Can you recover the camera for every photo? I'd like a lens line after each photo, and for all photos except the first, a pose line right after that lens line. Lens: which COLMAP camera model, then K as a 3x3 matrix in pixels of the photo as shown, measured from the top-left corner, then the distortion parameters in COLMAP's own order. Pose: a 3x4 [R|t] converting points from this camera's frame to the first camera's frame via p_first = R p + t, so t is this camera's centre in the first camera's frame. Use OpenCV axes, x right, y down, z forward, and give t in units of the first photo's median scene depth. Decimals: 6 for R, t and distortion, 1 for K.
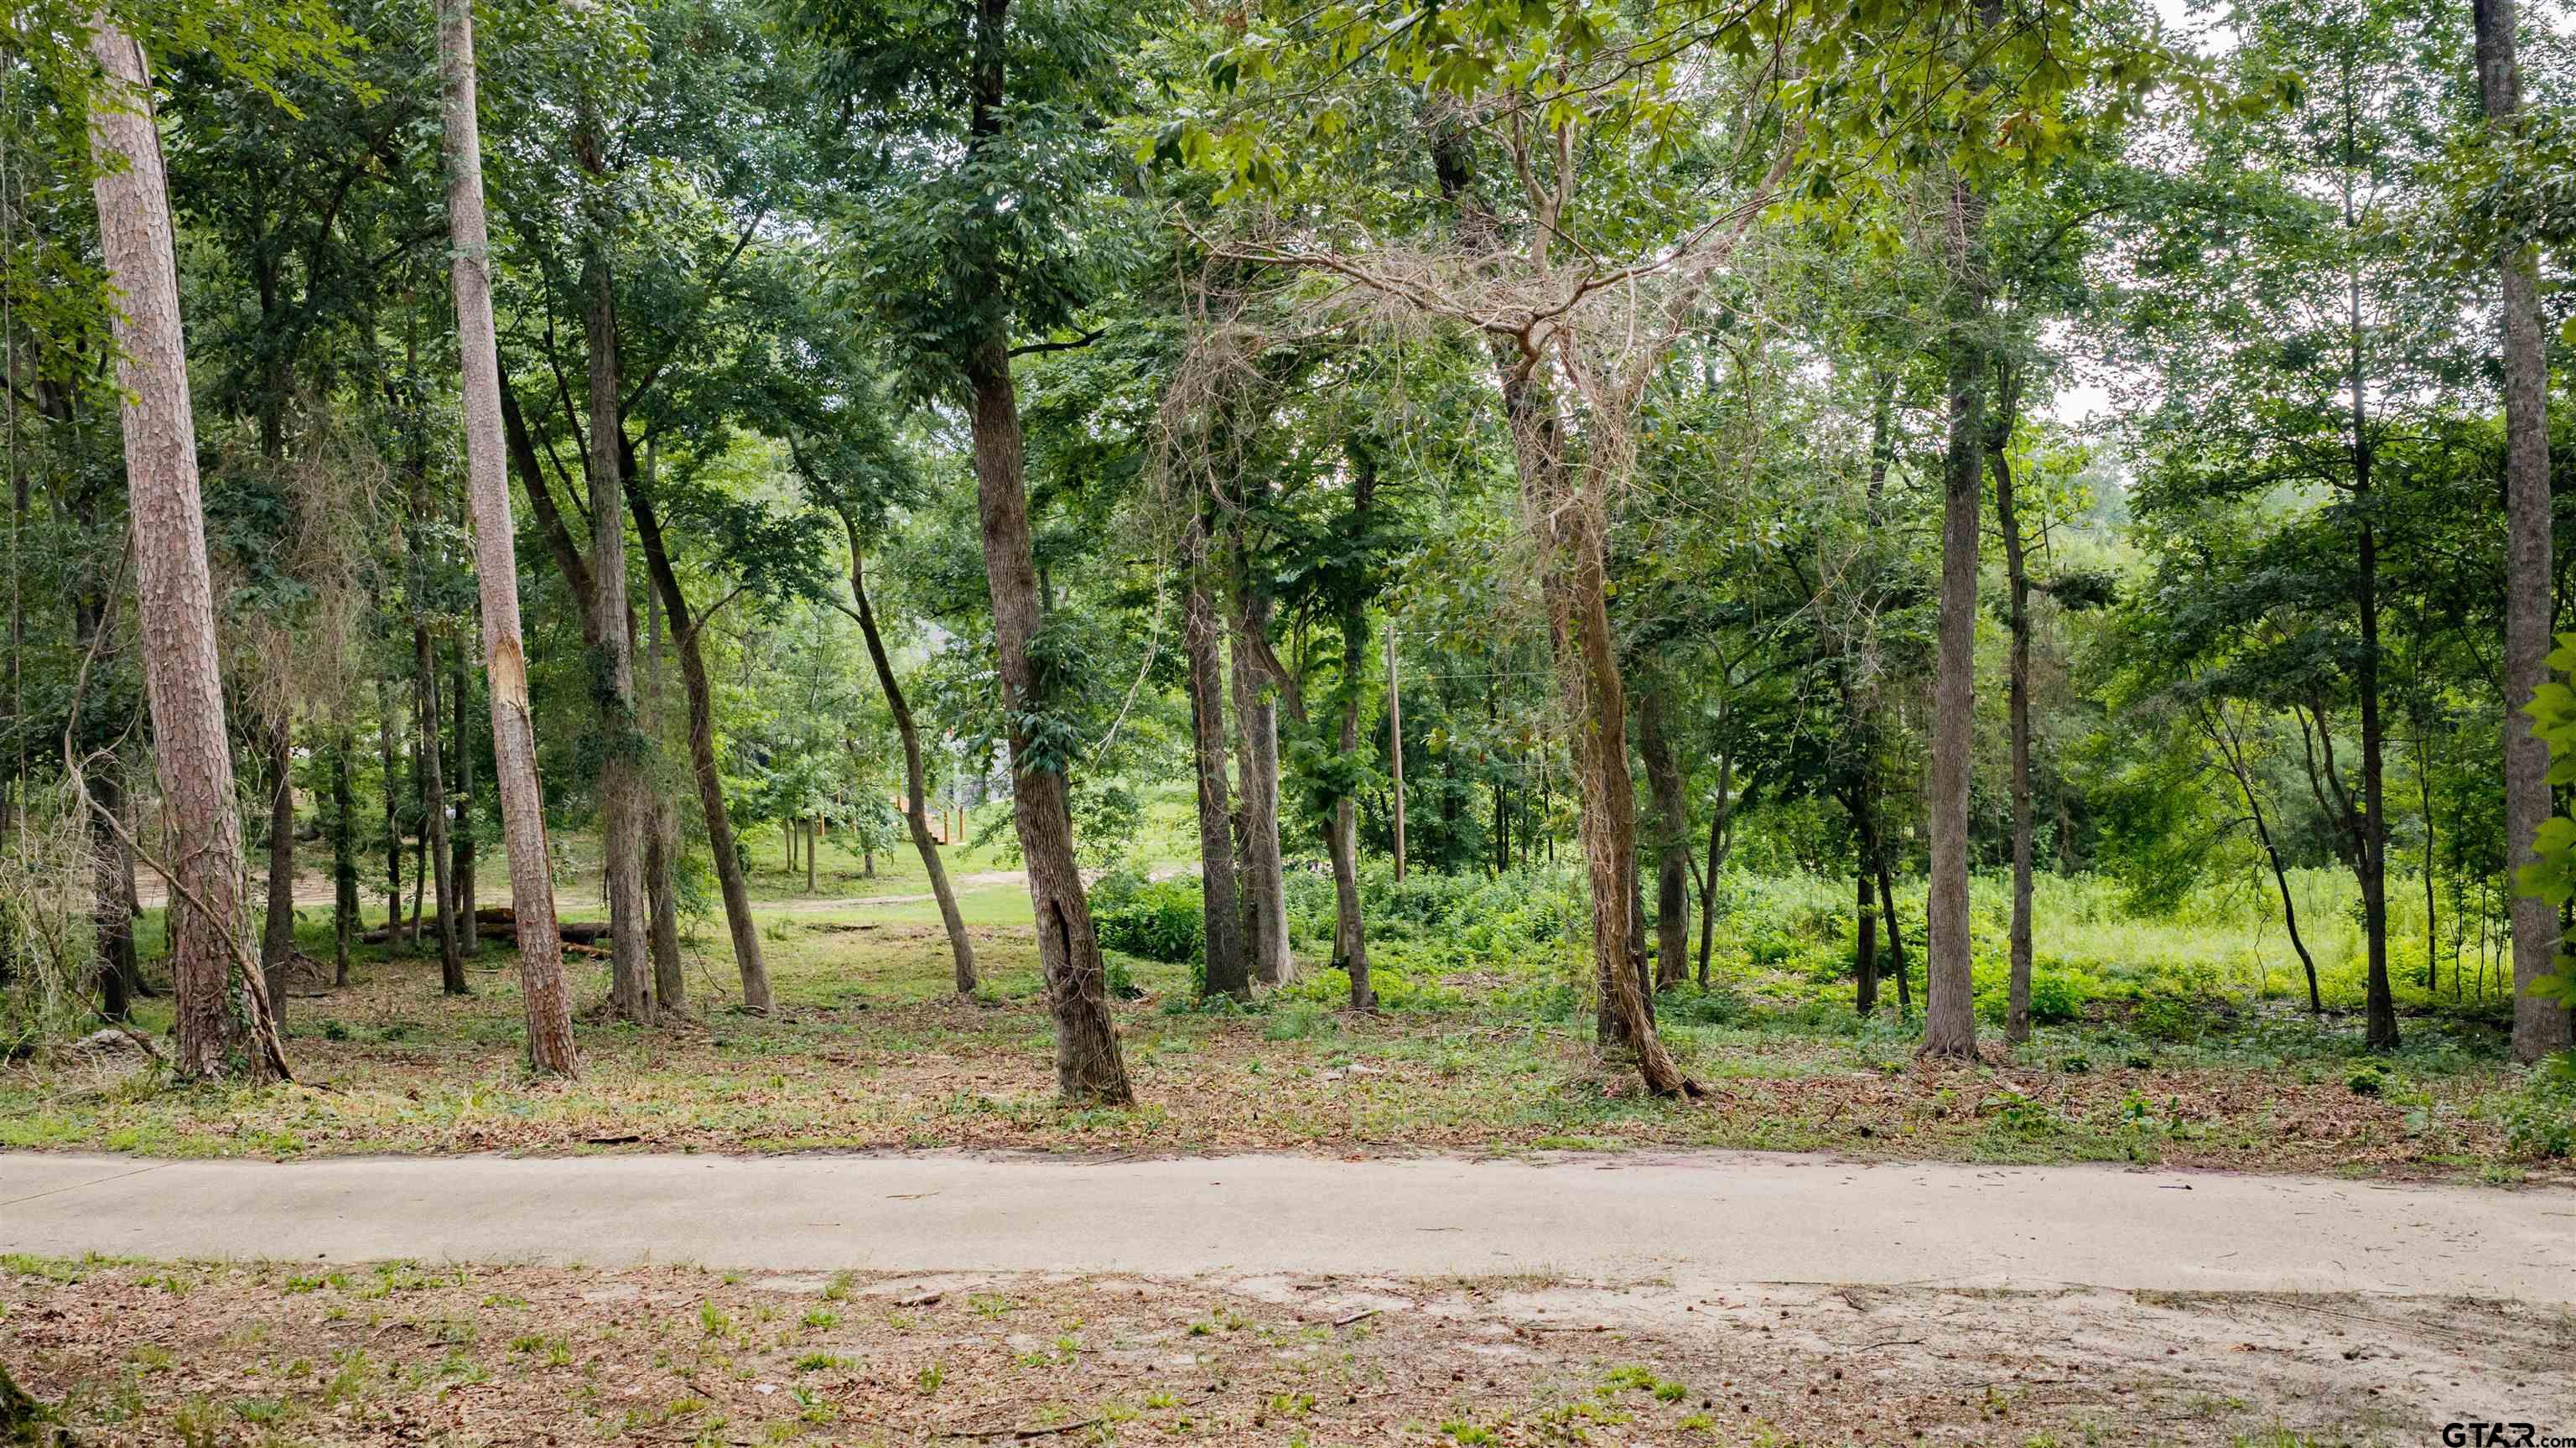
lens RADIAL K [[2107.5, 0, 1288.0], [0, 2107.5, 724.0], [0, 0, 1]] dist [0.000996, -0.003857]
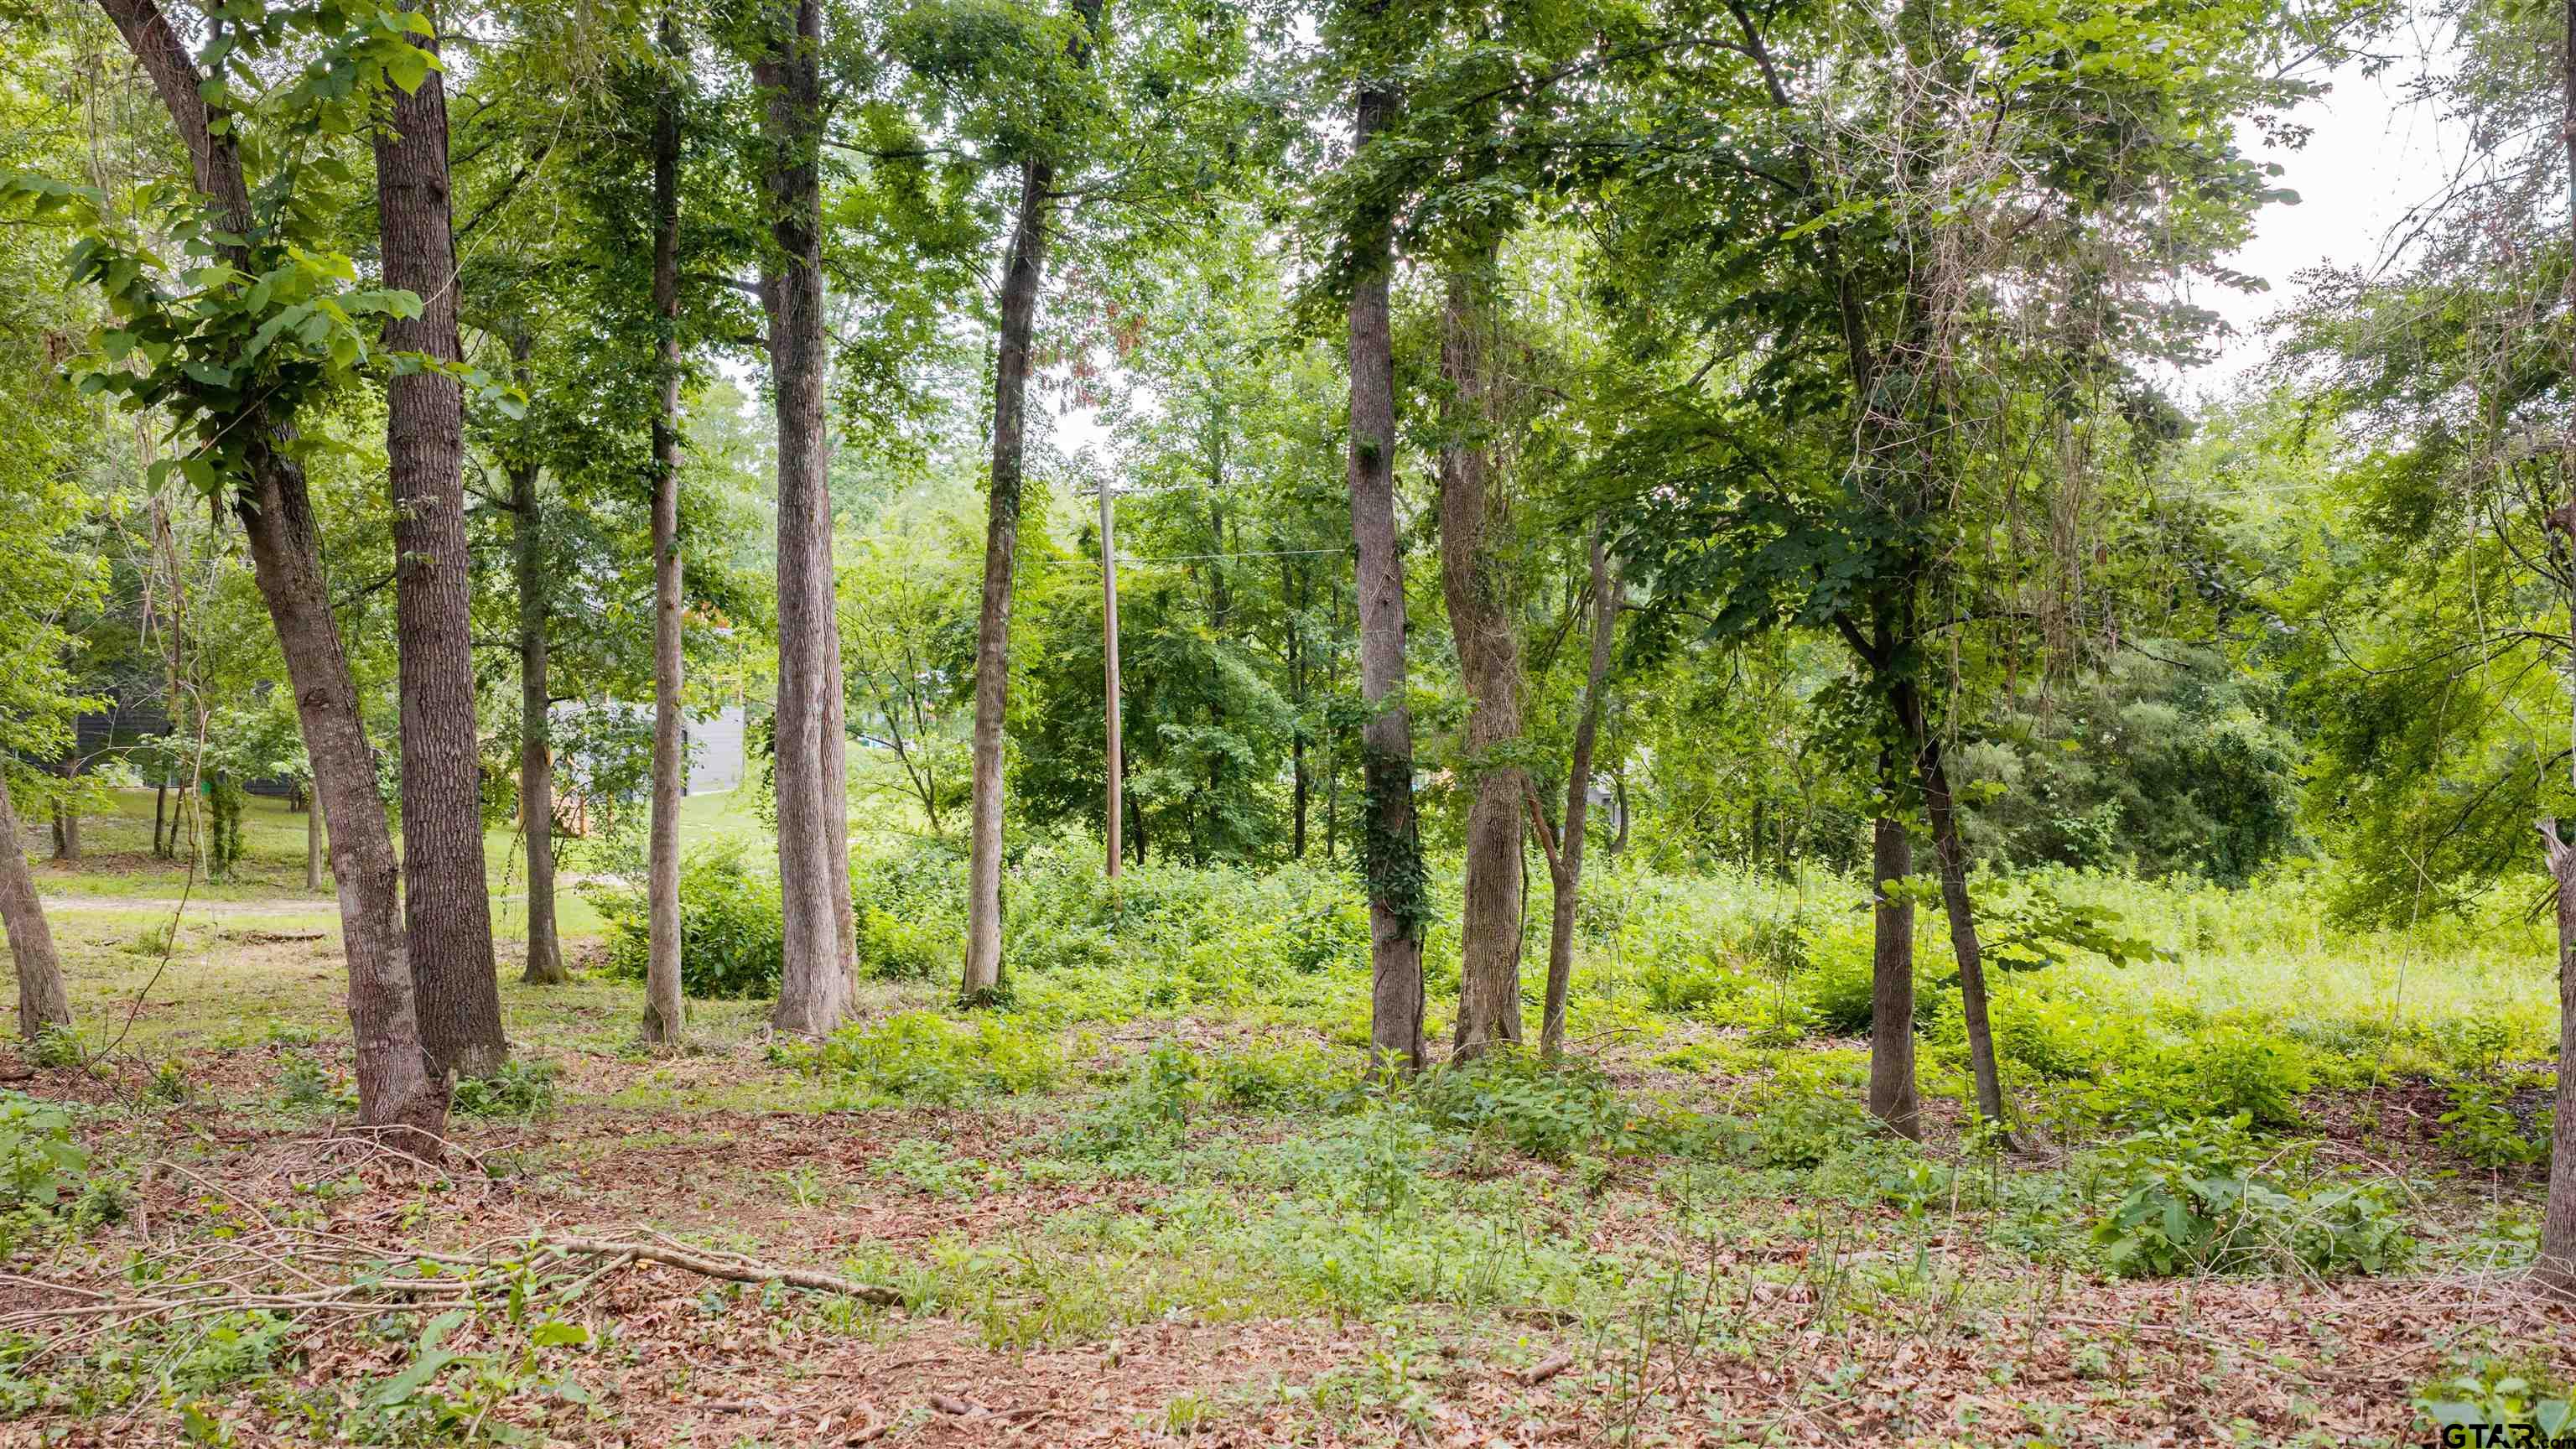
lens RADIAL K [[2107.6, 0, 1288.0], [0, 2107.6, 724.5], [0, 0, 1]] dist [0.000996, -0.003857]
pose [[0.998964, 0.019418, 0.041160, 0.094475], [-0.018535, 0.999592, -0.021731, 0.049450], [-0.041566, 0.020945, 0.998916, 0.422862]]
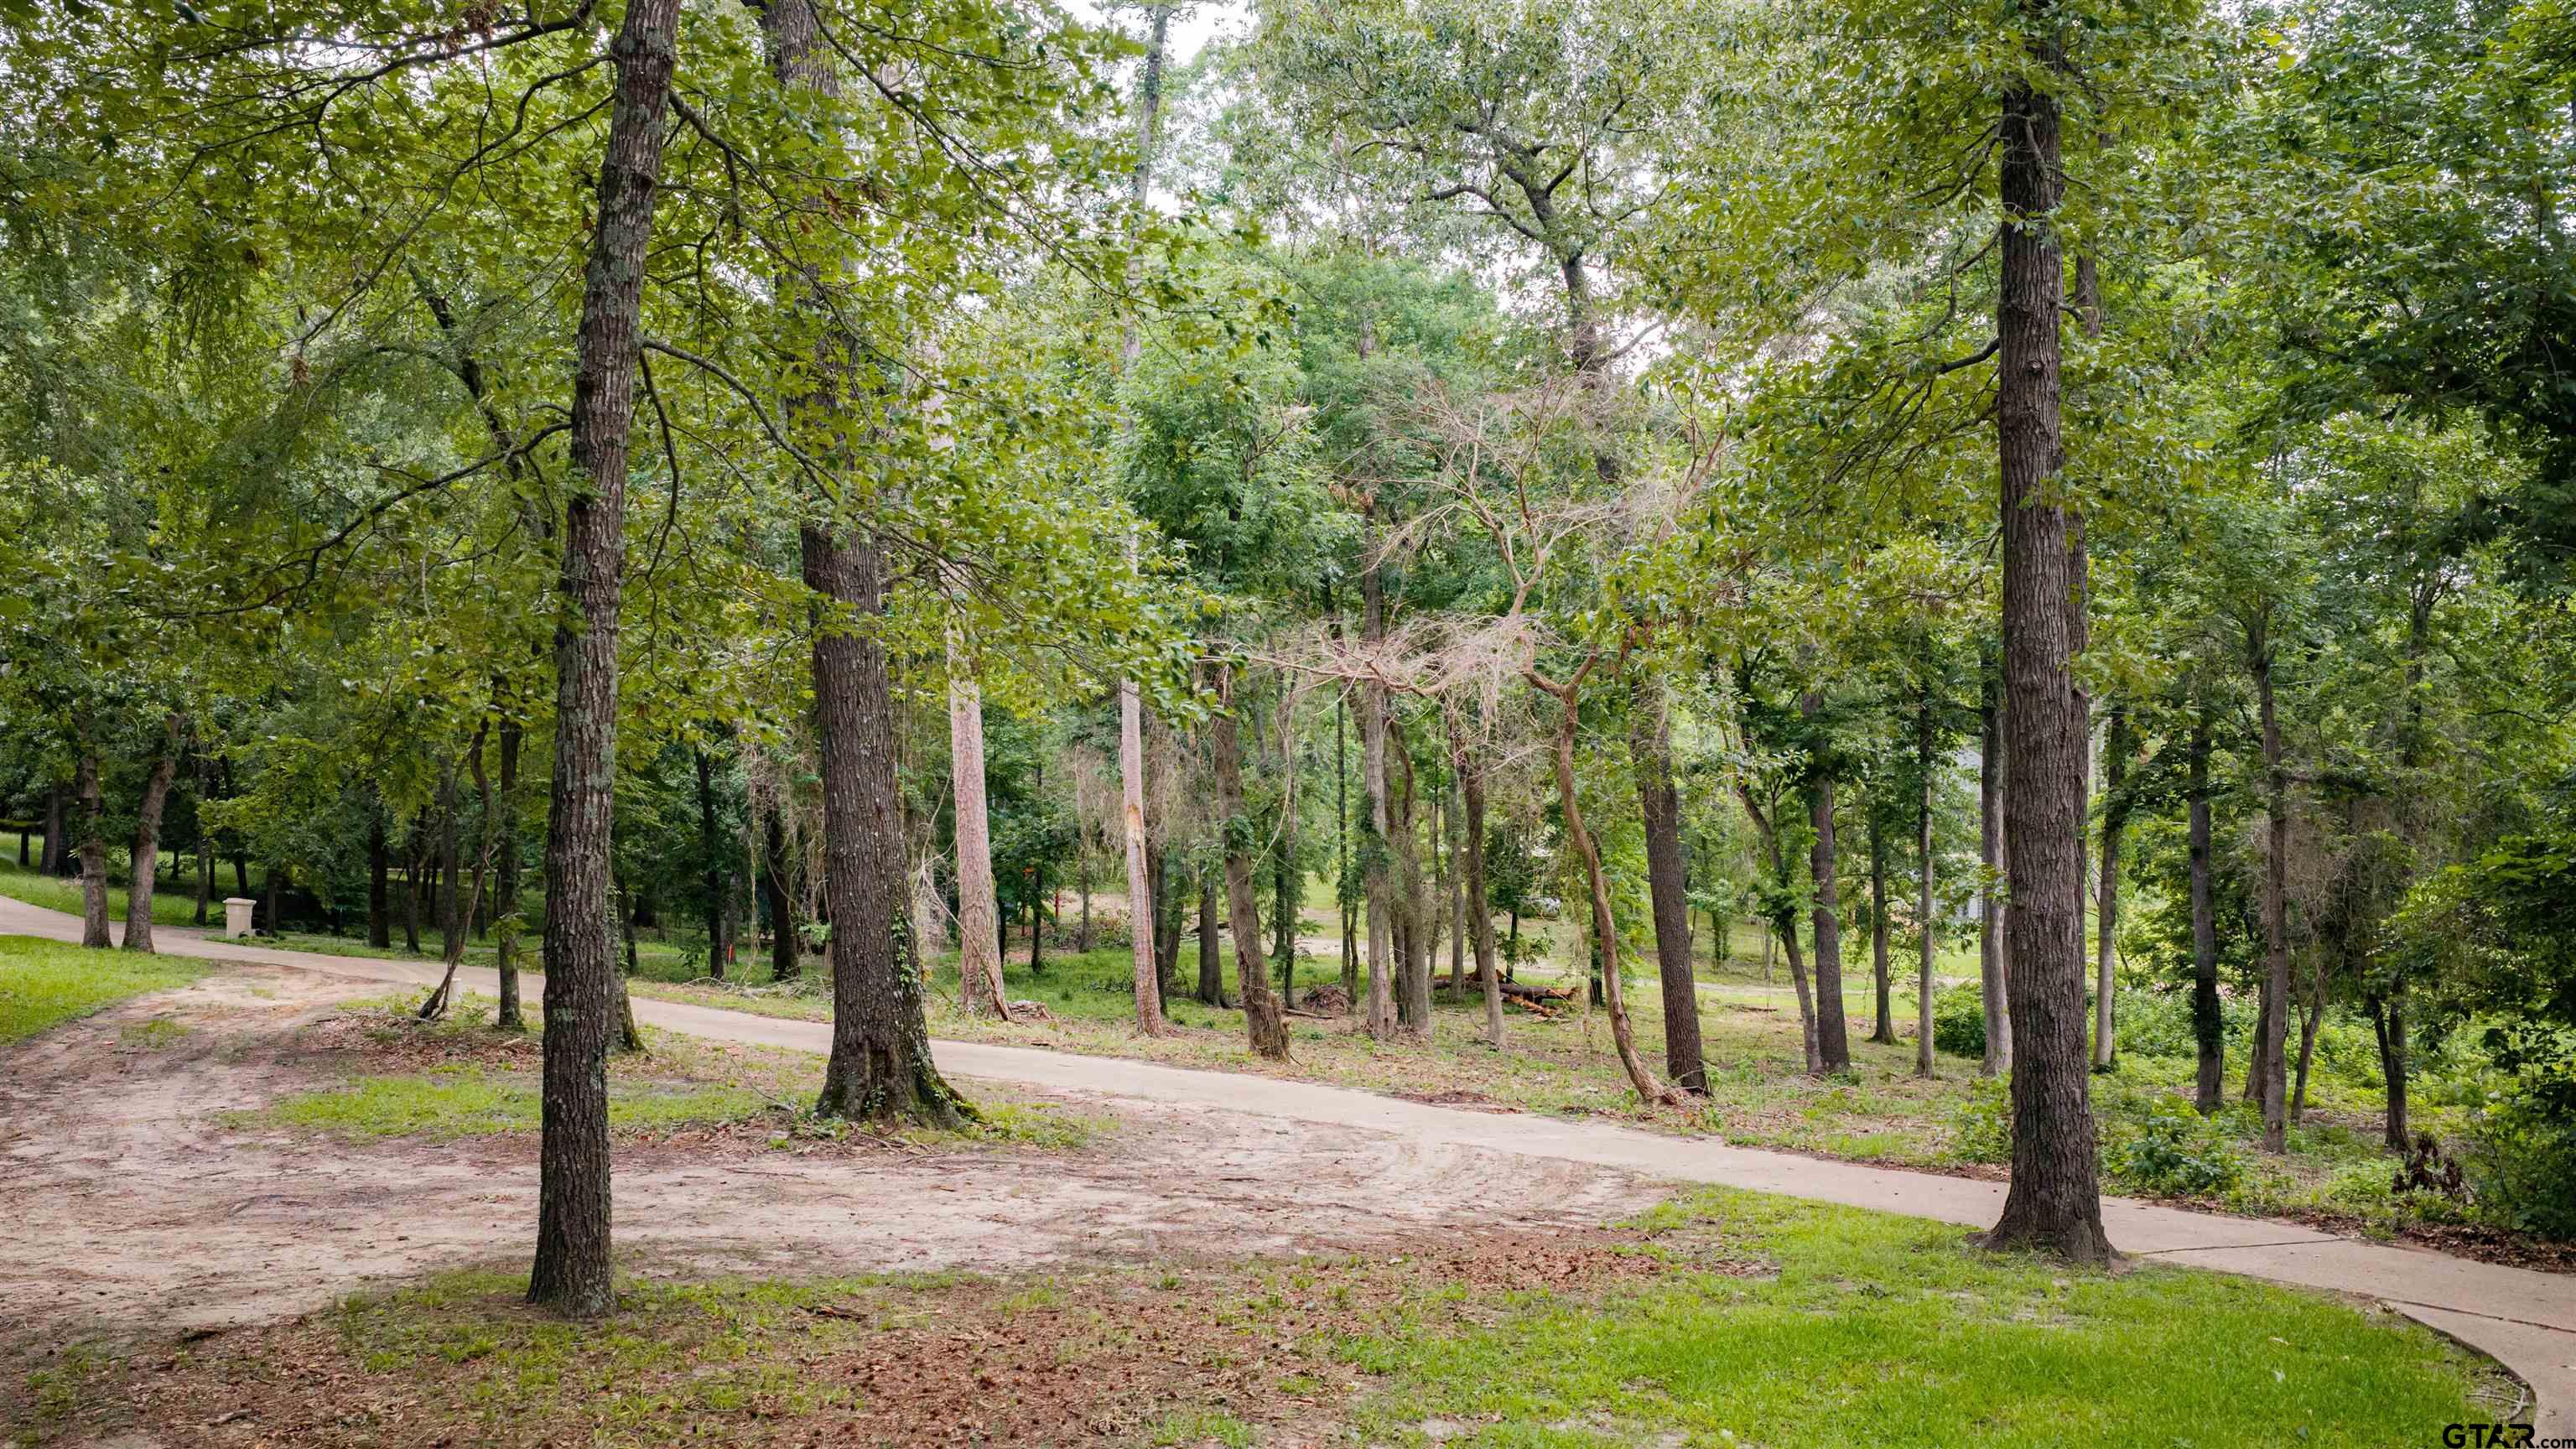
lens RADIAL K [[2107.6, 0, 1288.0], [0, 2107.6, 724.5], [0, 0, 1]] dist [0.000996, -0.003857]
pose [[0.823694, 0.006087, -0.567002, 0.331499], [-0.031232, 0.998911, -0.034649, -0.022198], [0.566174, 0.046249, 0.822988, -0.217152]]
